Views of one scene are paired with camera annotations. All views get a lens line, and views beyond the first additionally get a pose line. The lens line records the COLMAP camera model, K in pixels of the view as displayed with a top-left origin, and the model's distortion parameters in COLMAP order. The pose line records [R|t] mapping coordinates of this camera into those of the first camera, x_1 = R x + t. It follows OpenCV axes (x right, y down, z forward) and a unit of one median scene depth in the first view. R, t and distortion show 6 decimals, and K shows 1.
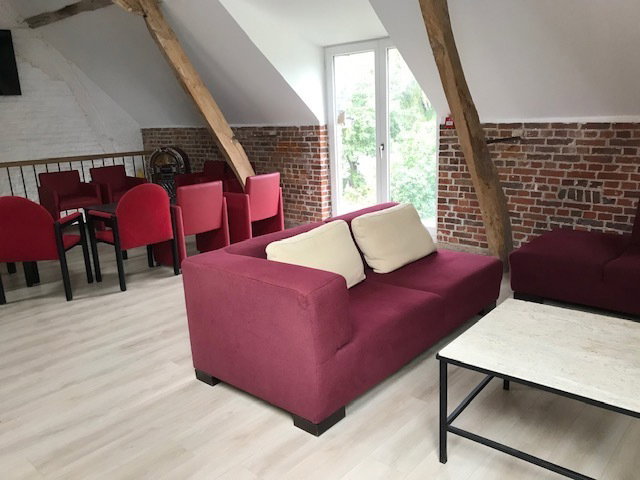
lens RADIAL K [[521.1, 0, 315.3], [0, 521.1, 234.5], [0, 0, 1]] dist [0.008368, -0.002886]
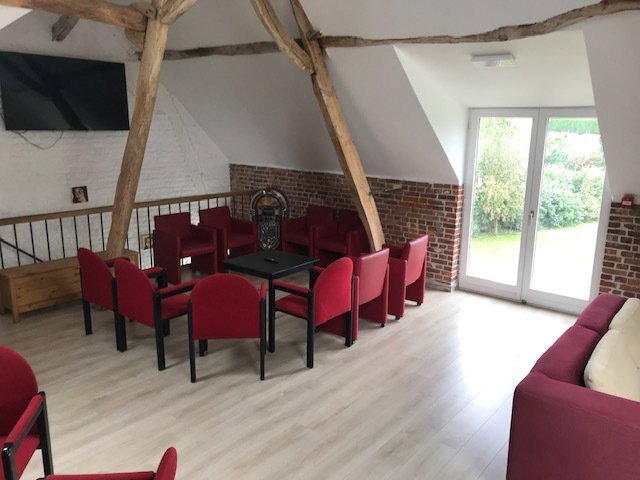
lens RADIAL K [[519.2, 0, 320.0], [0, 519.2, 240.0], [0, 0, 1]] dist [0.069688, -0.207768]
pose [[0.998092, 0.043113, 0.044205, -0.282995], [-0.042874, 0.999060, -0.006363, -0.085557], [-0.044438, 0.004455, 0.999002, 0.026995]]
